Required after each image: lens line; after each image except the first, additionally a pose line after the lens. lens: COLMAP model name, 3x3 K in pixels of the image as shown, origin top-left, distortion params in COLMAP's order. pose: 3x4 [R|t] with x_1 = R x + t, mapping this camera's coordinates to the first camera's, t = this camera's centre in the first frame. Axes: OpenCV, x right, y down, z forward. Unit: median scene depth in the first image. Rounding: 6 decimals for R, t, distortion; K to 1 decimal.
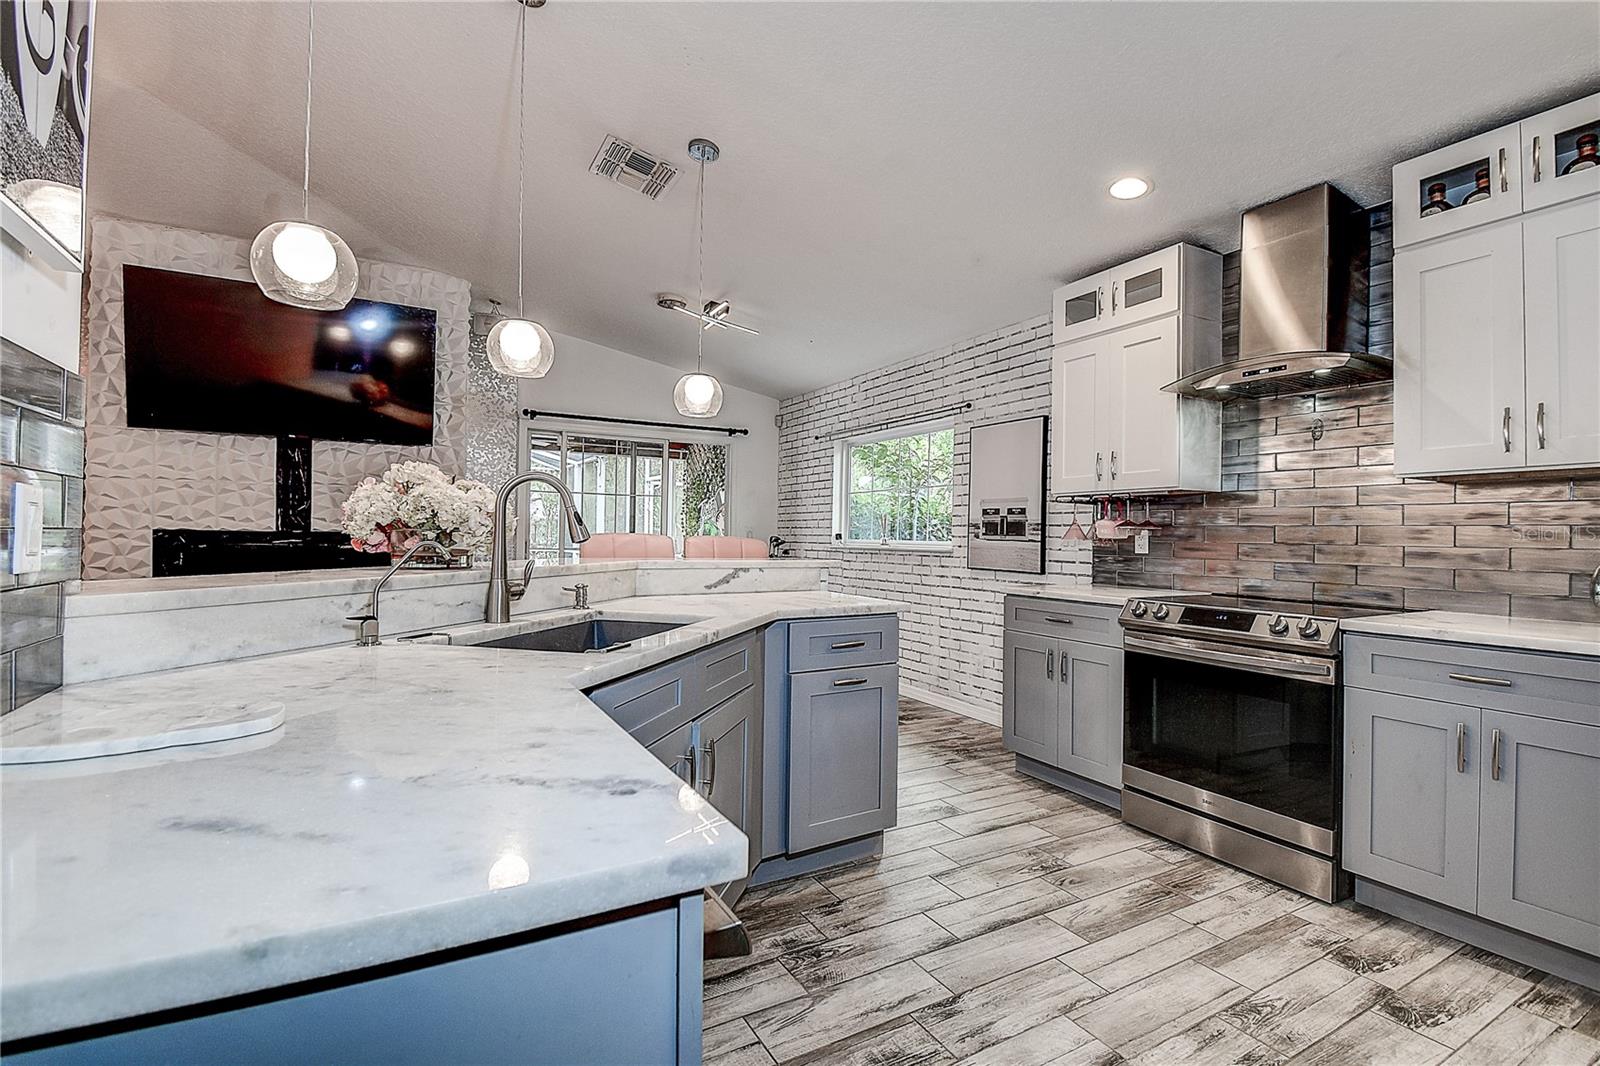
lens RADIAL K [[728.5, 0, 799.2], [0, 728.5, 530.4], [0, 0, 1]] dist [0.037038, -0.029653]
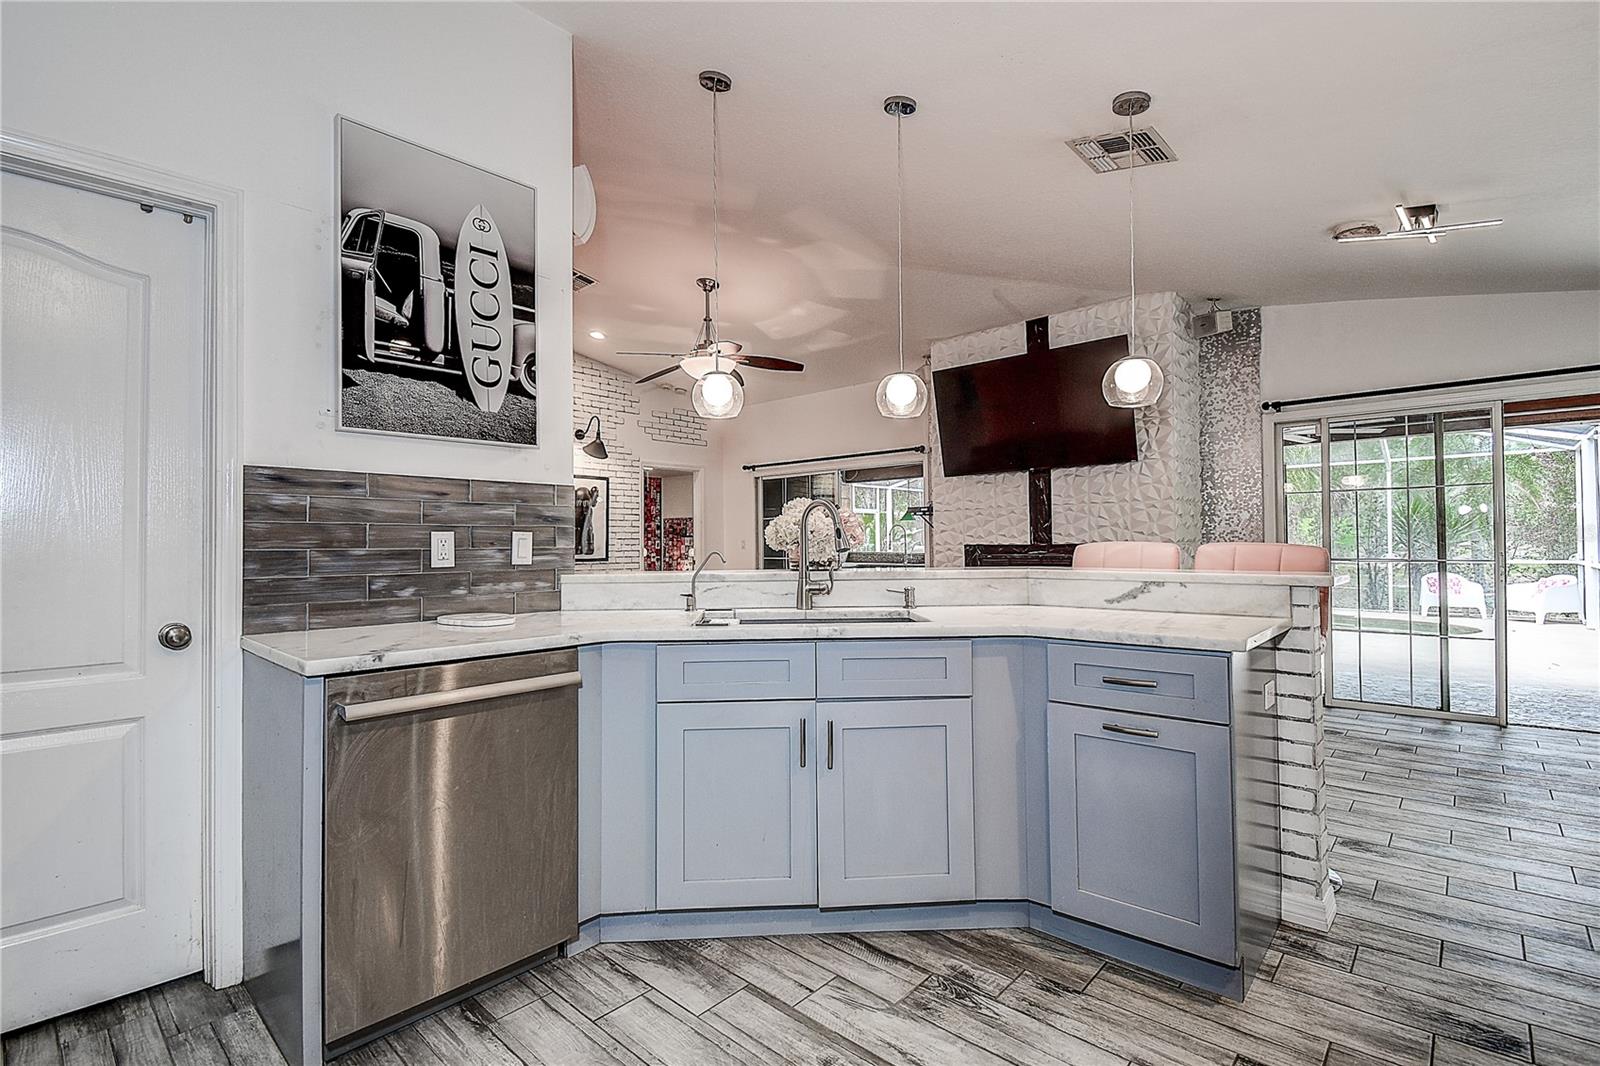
lens RADIAL K [[728.5, 0, 799.2], [0, 728.5, 530.4], [0, 0, 1]] dist [0.037038, -0.029653]
pose [[0.312653, -0.035154, -0.949217, 0.396300], [0.020356, 0.999333, -0.030305, 0.007325], [0.949649, -0.009847, 0.313160, 0.241071]]
